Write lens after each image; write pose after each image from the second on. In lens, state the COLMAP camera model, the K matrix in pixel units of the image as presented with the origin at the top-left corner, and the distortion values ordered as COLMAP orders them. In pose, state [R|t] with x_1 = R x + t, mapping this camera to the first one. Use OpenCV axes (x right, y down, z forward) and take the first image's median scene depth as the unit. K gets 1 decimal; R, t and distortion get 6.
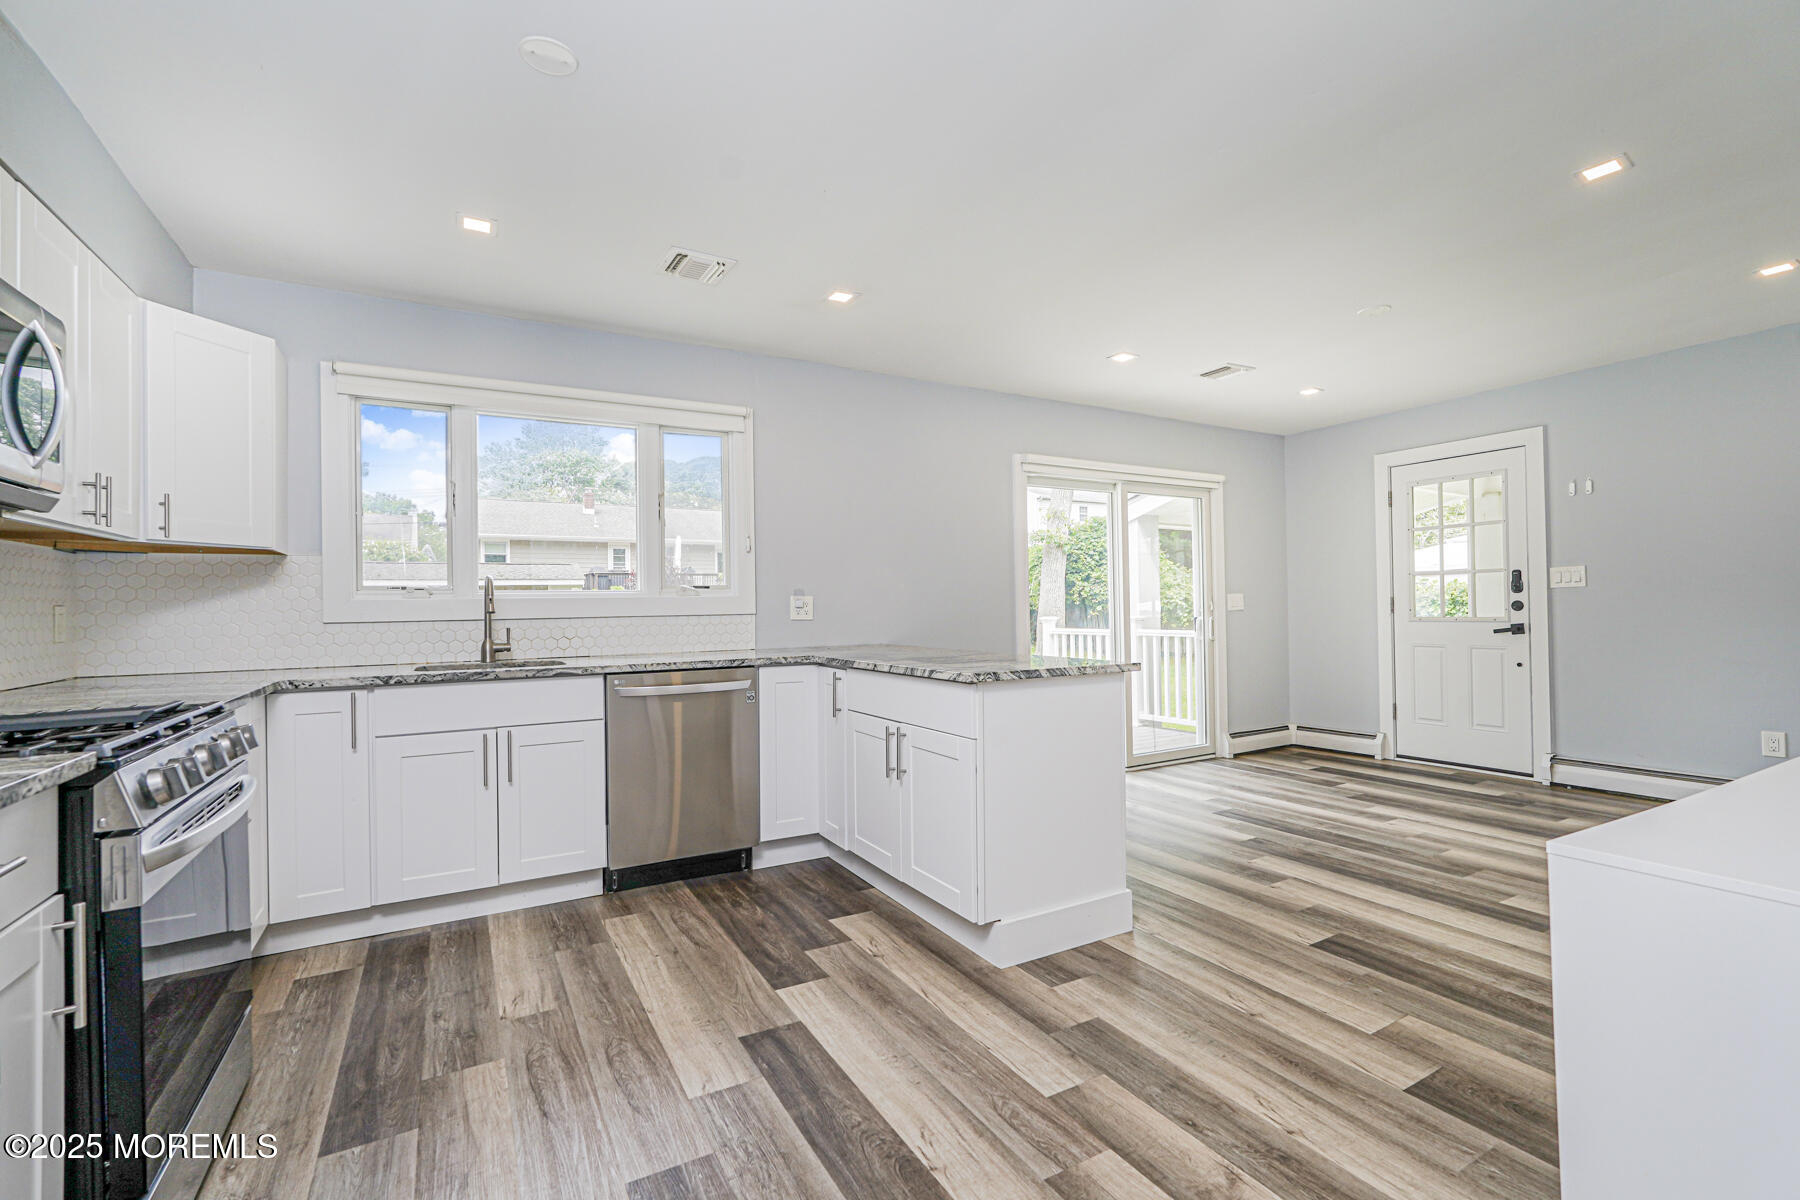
lens RADIAL K [[794.4, 0, 901.7], [0, 794.4, 603.8], [0, 0, 1]] dist [-0.018005, 0.010276]
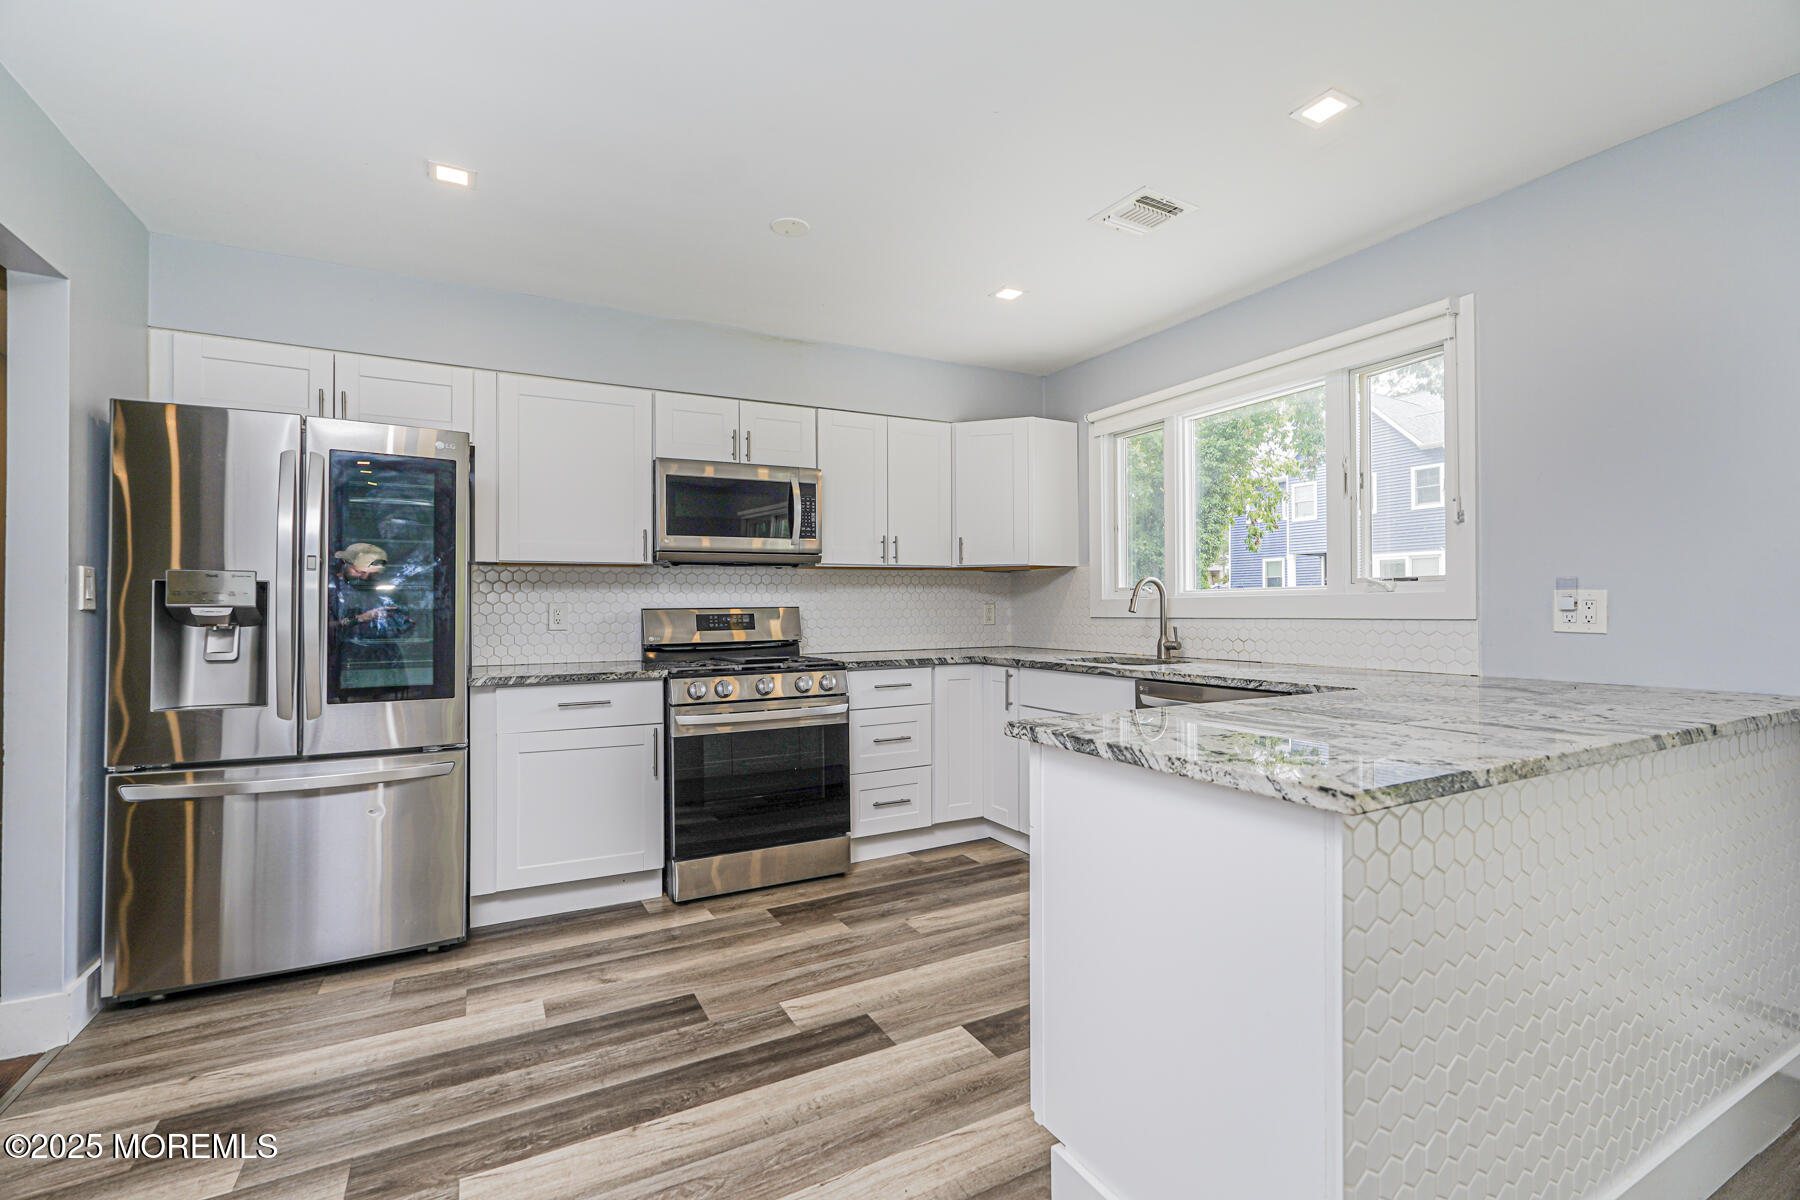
lens RADIAL K [[794.4, 0, 901.7], [0, 794.4, 603.8], [0, 0, 1]] dist [-0.018005, 0.010276]
pose [[-0.022397, 0.008287, -0.999715, 0.728851], [0.010149, 0.999916, 0.008061, -0.015219], [0.999698, -0.009965, -0.022480, 0.907052]]
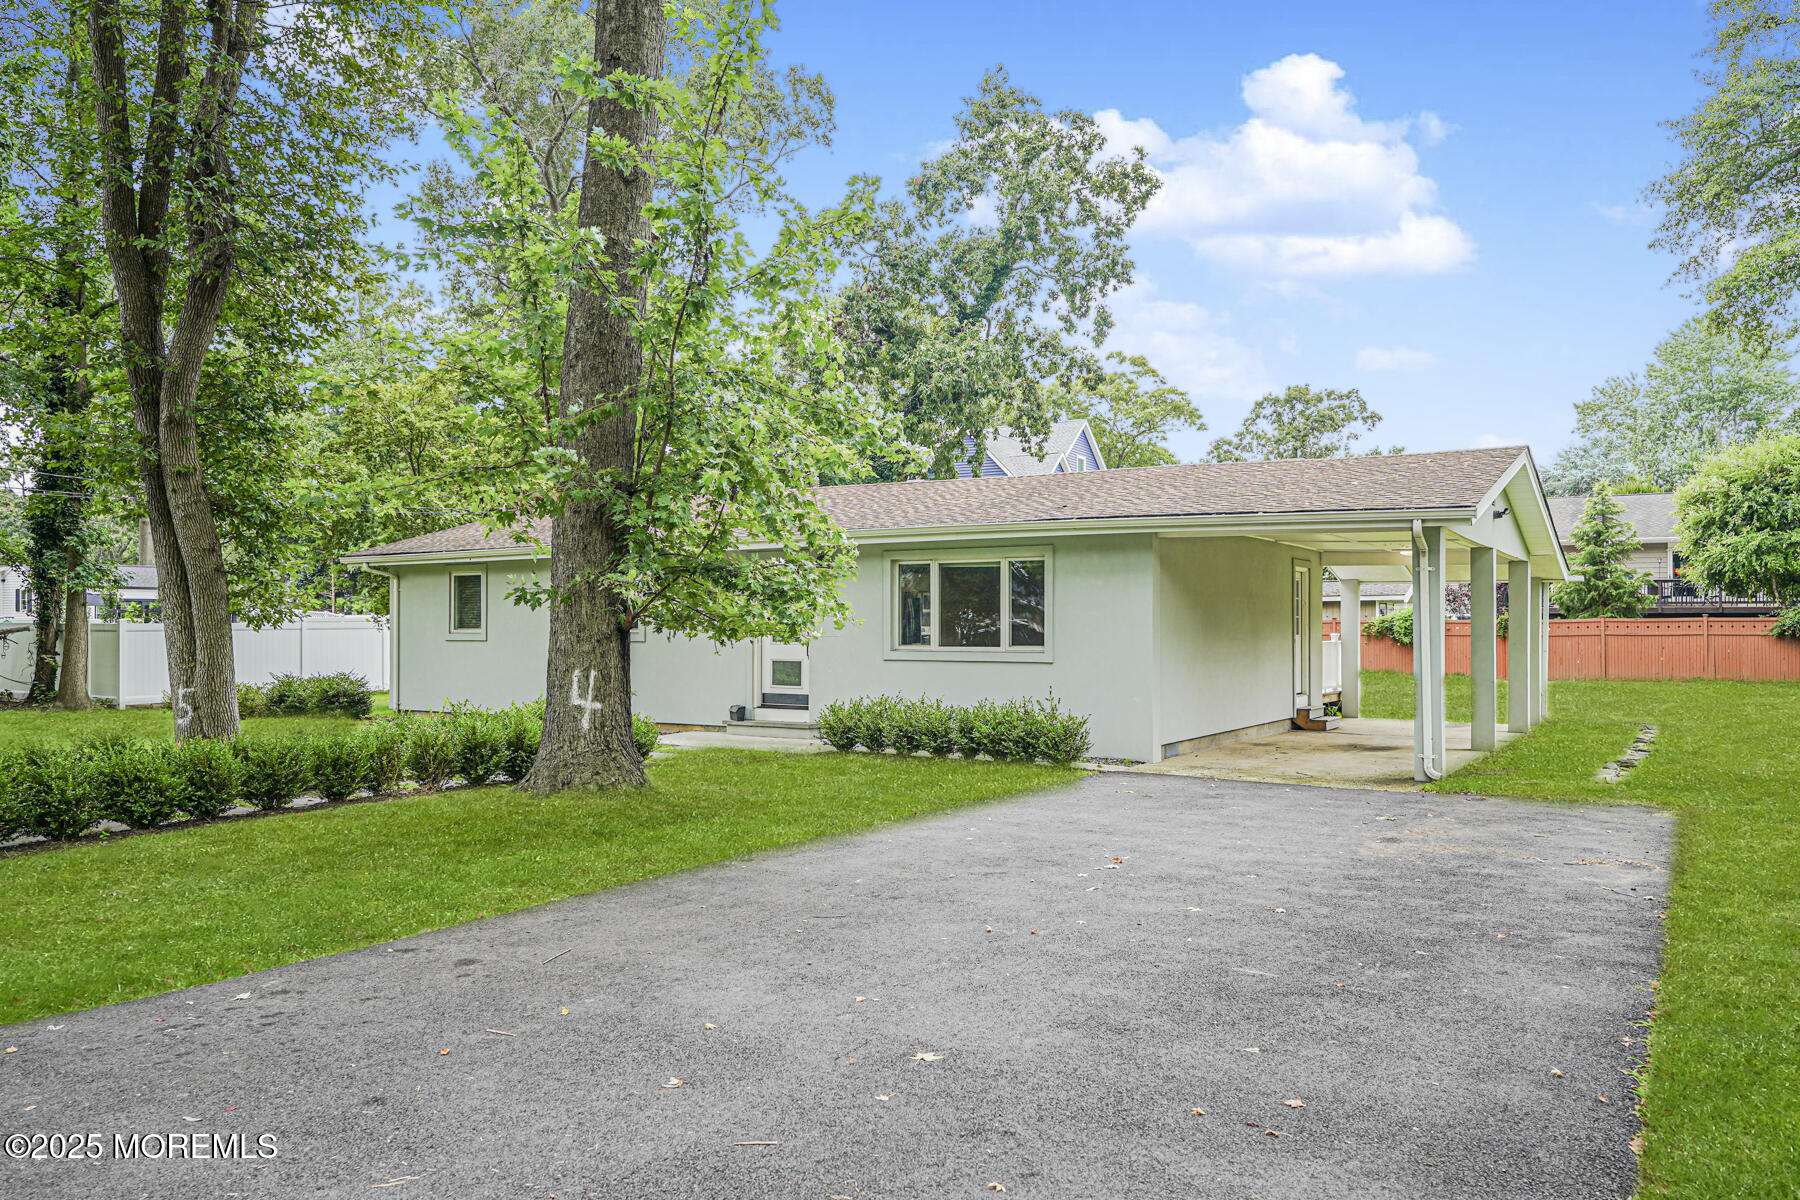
lens RADIAL K [[1310.6, 0, 902.6], [0, 1310.6, 621.6], [0, 0, 1]] dist [0.002907, -0.001823]
pose [[0.476464, 0.013069, -0.879097, 7.598048], [-0.001536, 0.999900, 0.014032, -0.168857], [0.879193, -0.005335, 0.476437, -4.071010]]
